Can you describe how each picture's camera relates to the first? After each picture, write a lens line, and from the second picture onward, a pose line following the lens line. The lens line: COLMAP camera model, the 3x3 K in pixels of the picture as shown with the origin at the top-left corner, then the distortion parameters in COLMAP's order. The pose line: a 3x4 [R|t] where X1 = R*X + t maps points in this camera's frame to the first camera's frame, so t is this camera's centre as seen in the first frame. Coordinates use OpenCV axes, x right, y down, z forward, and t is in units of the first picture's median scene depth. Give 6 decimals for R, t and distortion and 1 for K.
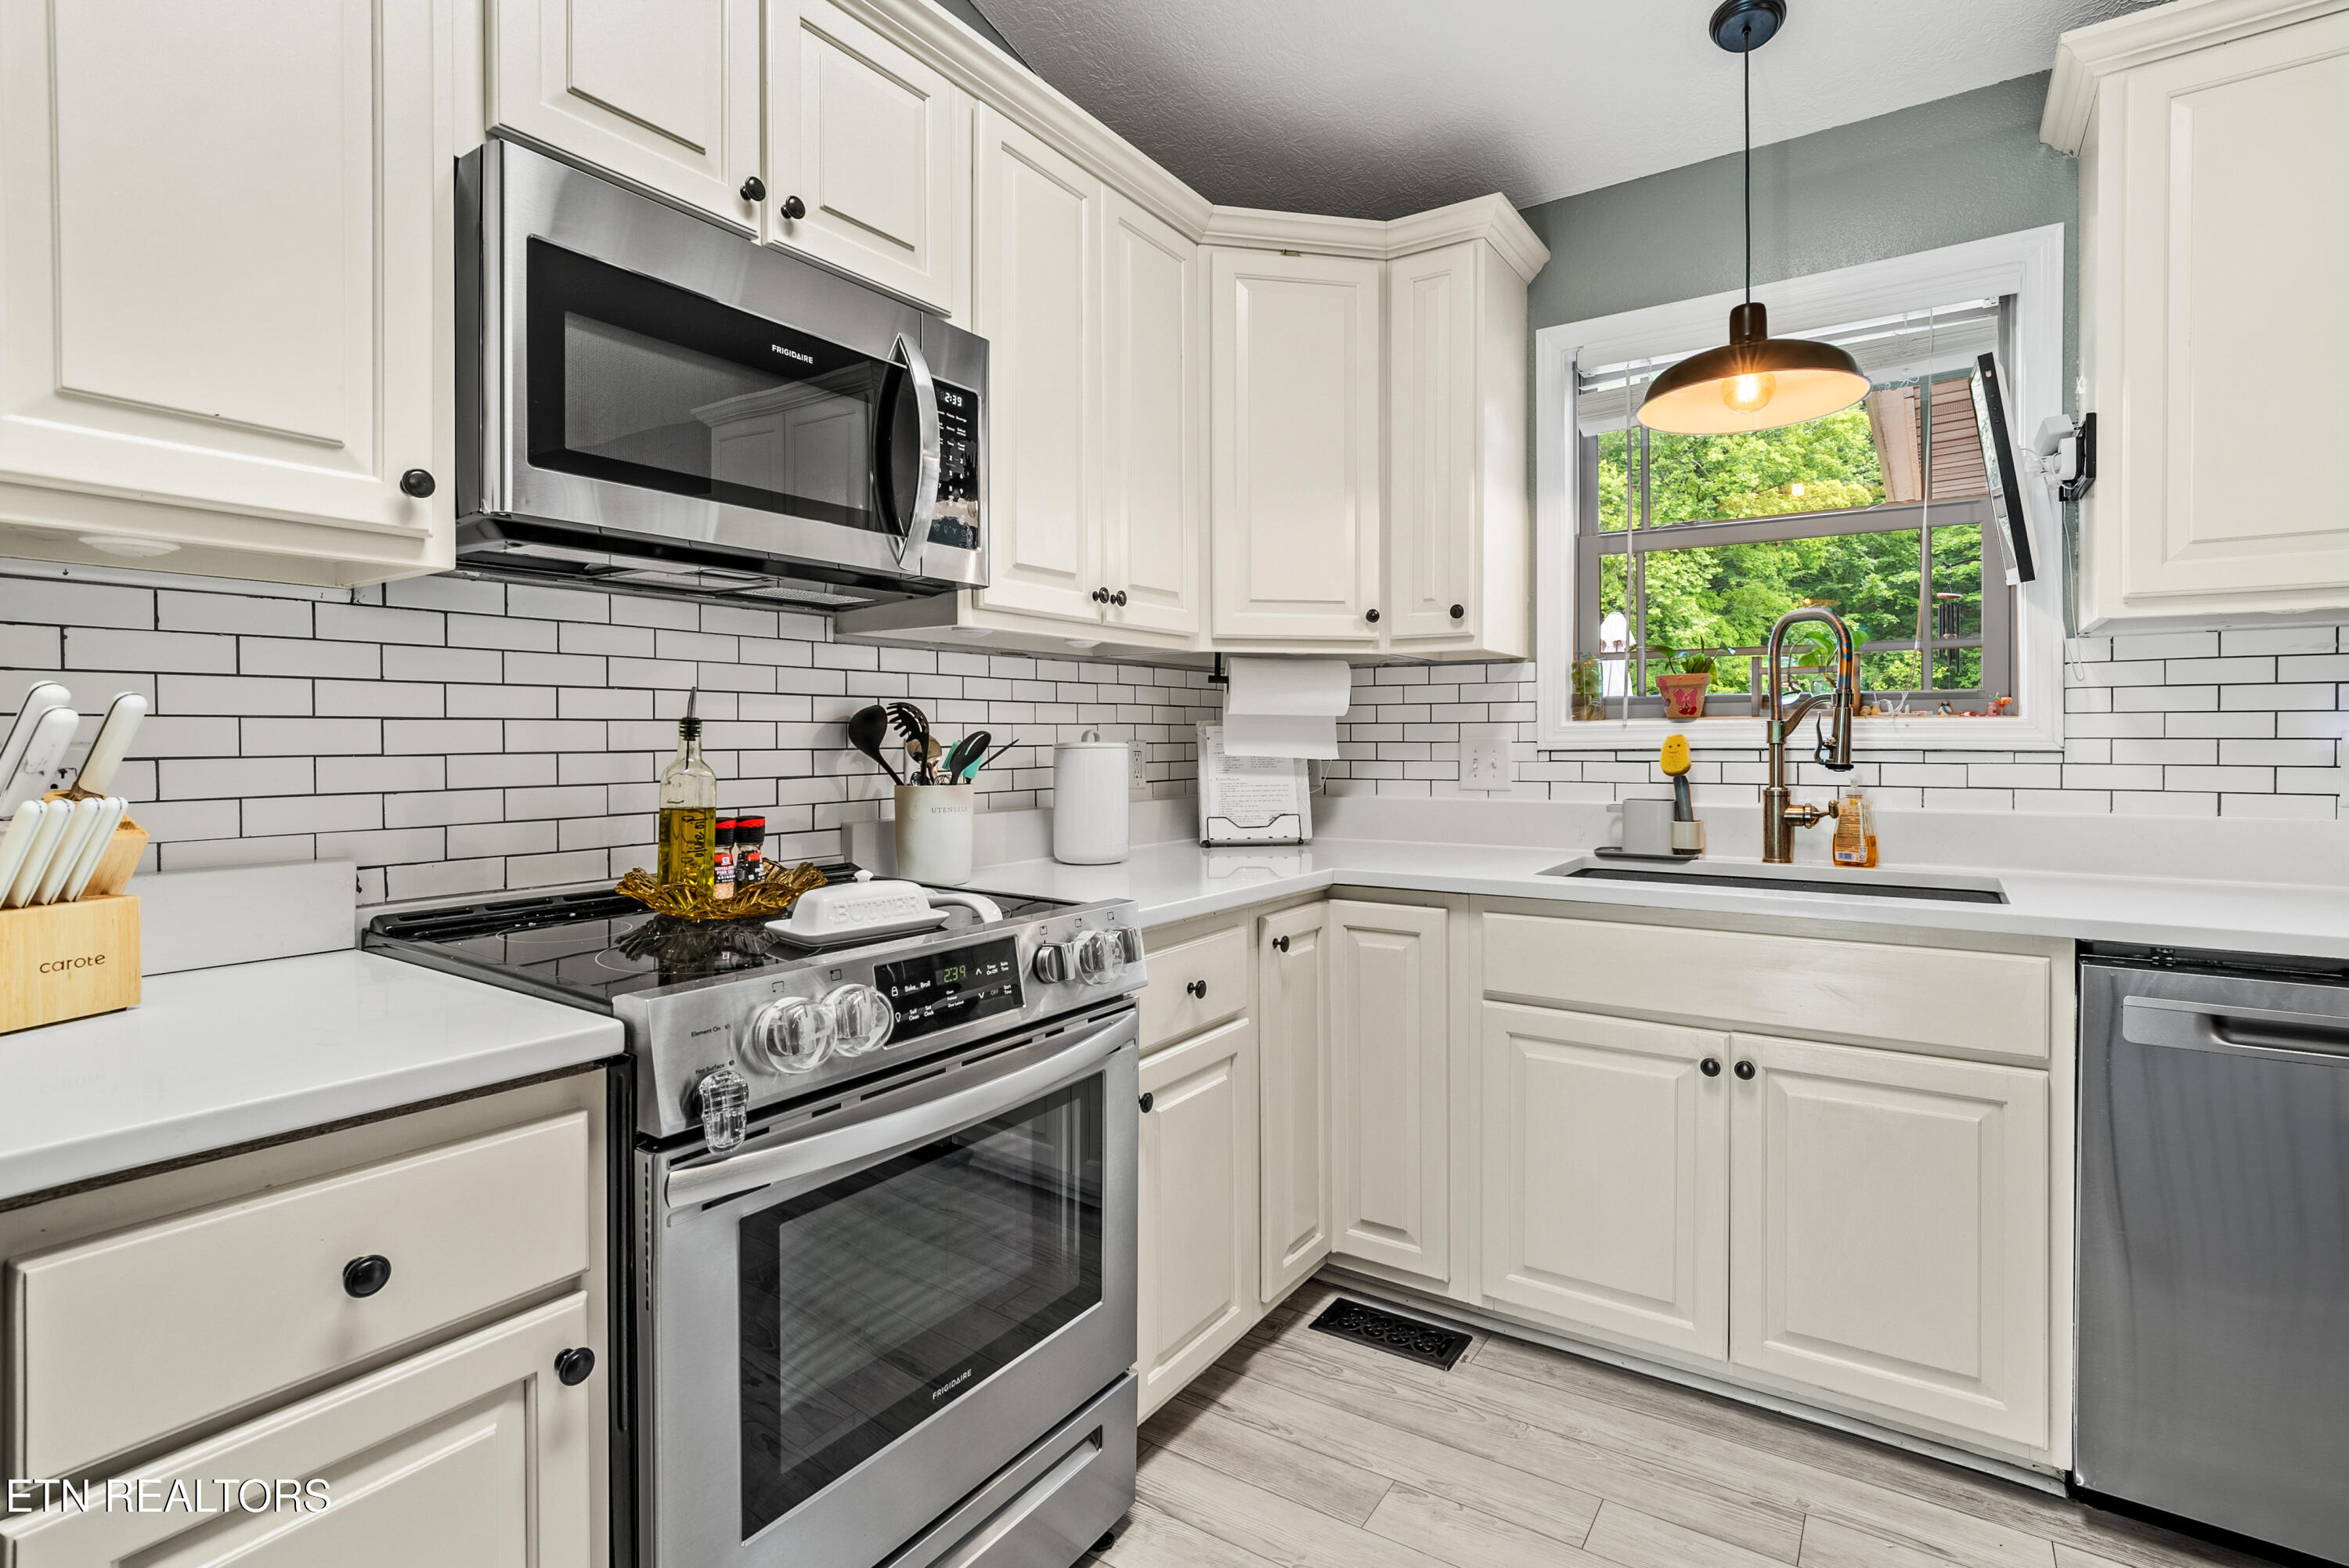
lens RADIAL K [[1123.4, 0, 1182.2], [0, 1123.4, 752.1], [0, 0, 1]] dist [-0.019754, 0.008232]
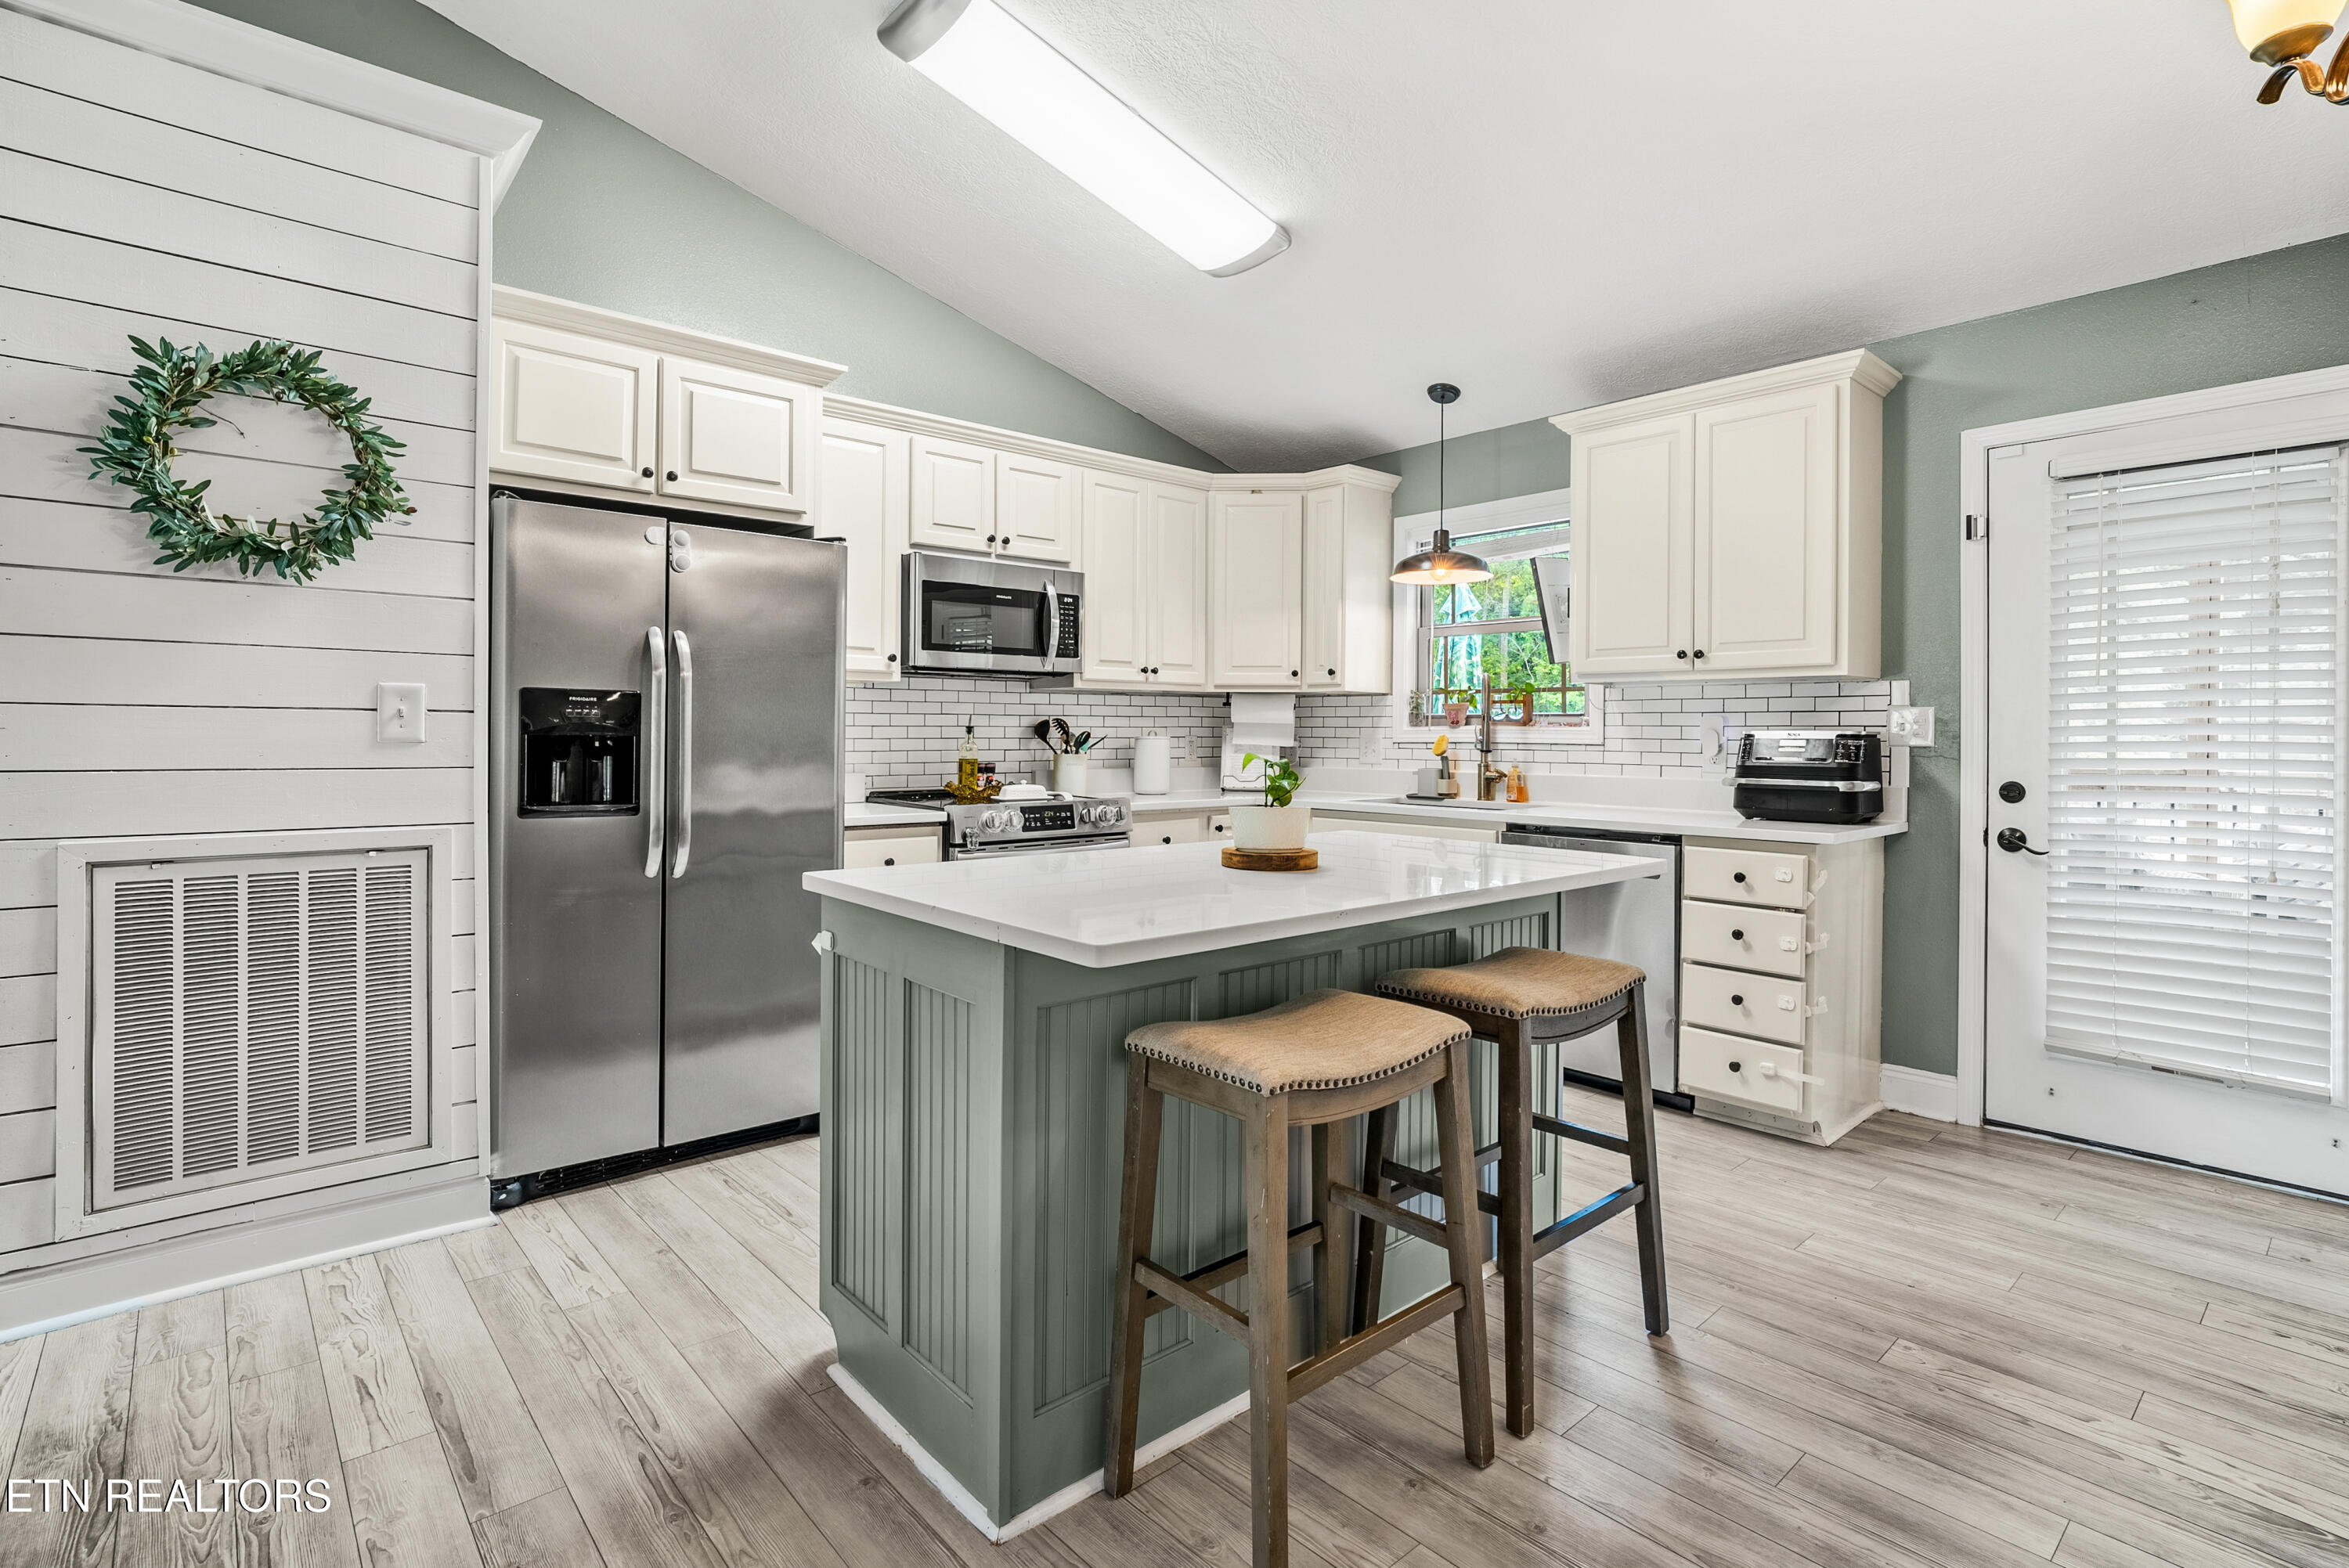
lens RADIAL K [[1123.4, 0, 1188.9], [0, 1123.4, 737.4], [0, 0, 1]] dist [-0.019754, 0.008232]
pose [[0.969745, 0.009507, -0.243934, 0.602282], [-0.011244, 0.999920, -0.005727, 0.005676], [0.243861, 0.008297, 0.969775, -1.228147]]
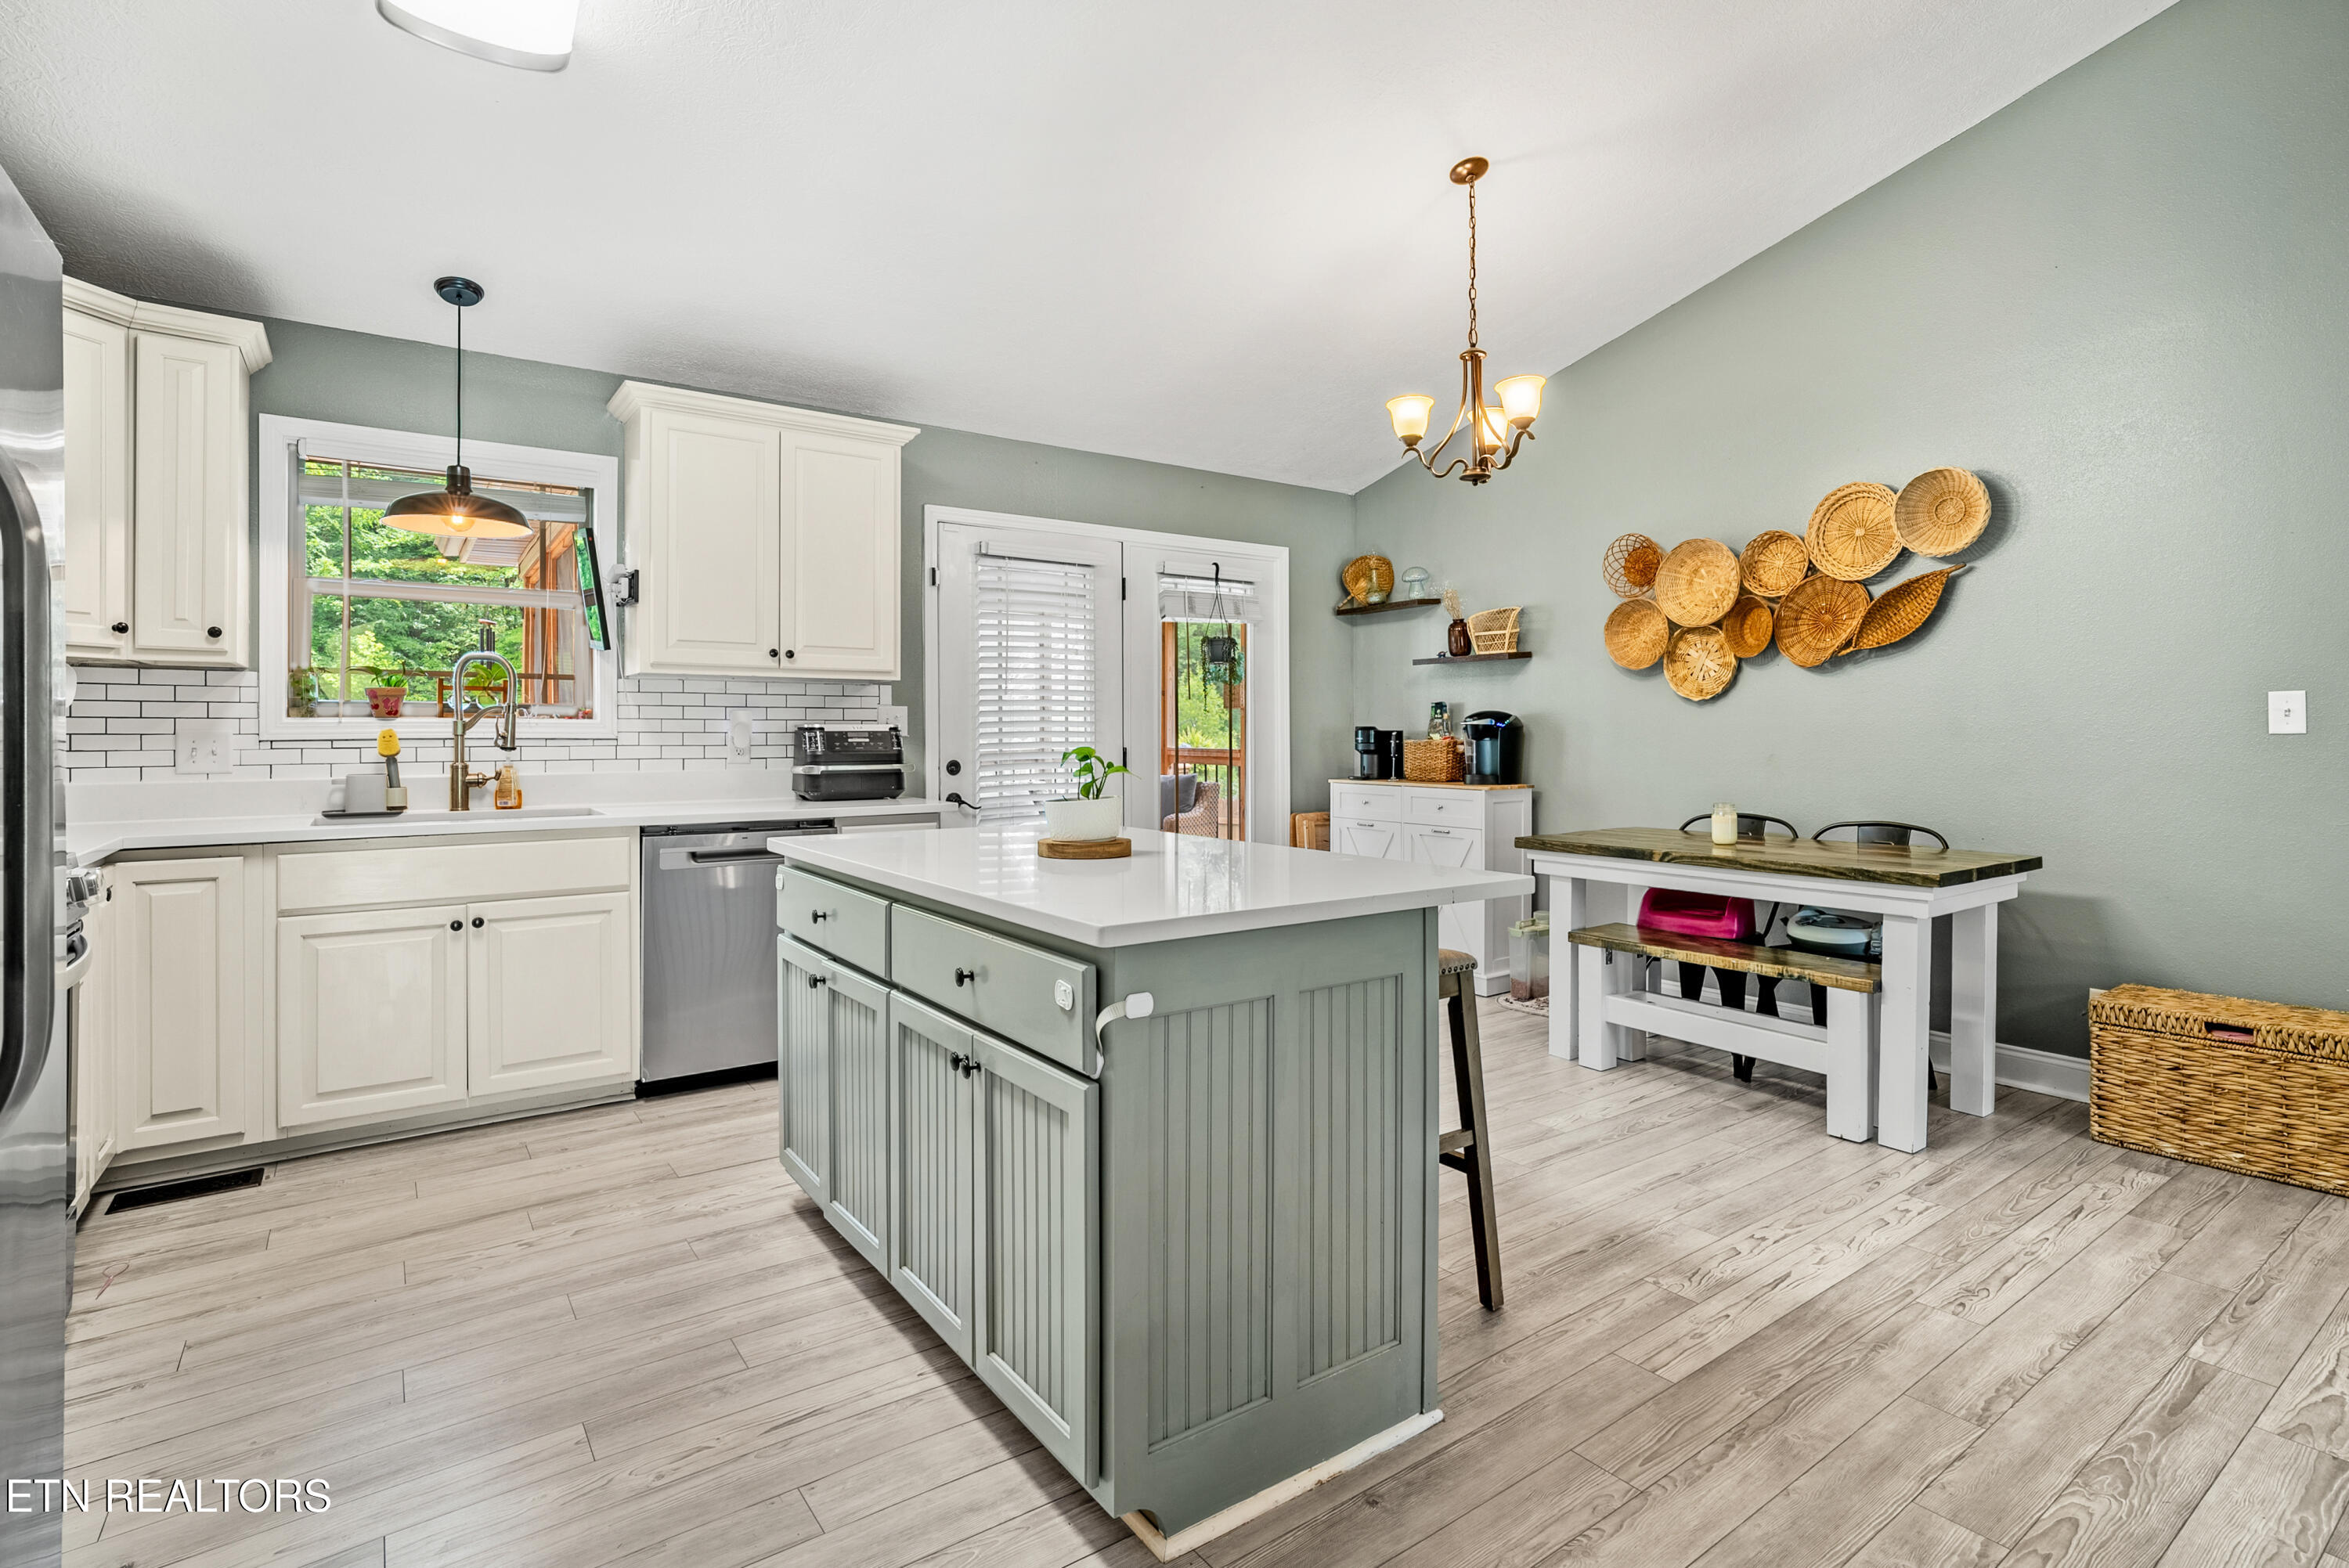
lens RADIAL K [[1123.4, 0, 1190.5], [0, 1123.4, 734.7], [0, 0, 1]] dist [-0.019754, 0.008232]
pose [[0.345597, 0.000833, 0.938383, -0.695184], [0.008897, 0.999952, -0.004164, 0.008916], [-0.938341, 0.009788, 0.345572, -0.602416]]
